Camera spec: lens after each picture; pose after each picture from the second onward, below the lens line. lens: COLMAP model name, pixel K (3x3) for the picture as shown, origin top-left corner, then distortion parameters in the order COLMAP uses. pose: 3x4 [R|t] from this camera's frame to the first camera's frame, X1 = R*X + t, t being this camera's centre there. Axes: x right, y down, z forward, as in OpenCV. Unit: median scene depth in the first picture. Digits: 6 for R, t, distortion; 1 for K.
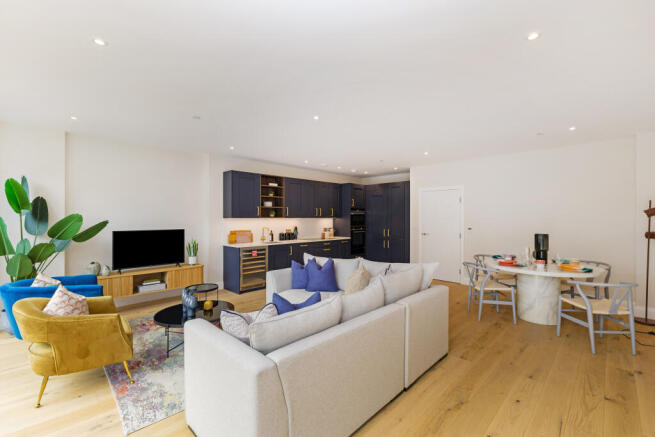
lens RADIAL K [[285.2, 0, 327.6], [0, 285.2, 218.6], [0, 0, 1]] dist [0.002399, 0.000203]
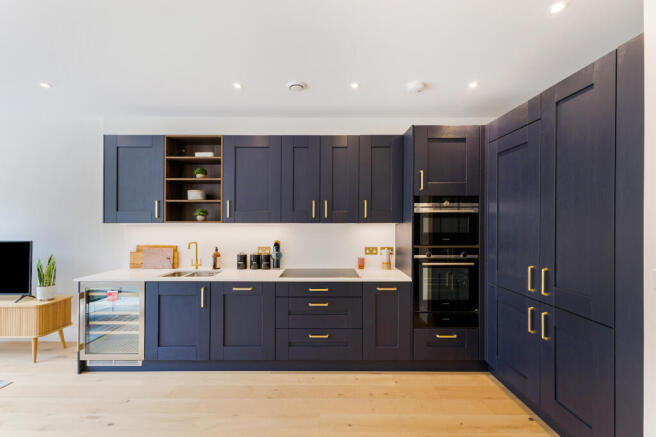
lens RADIAL K [[285.6, 0, 328.0], [0, 285.6, 219.3], [0, 0, 1]] dist [0.002399, 0.000203]
pose [[0.717820, -0.001398, -0.696227, 0.274186], [-0.003210, 0.999981, -0.005317, -0.006014], [0.696221, 0.006051, 0.717802, 0.724367]]
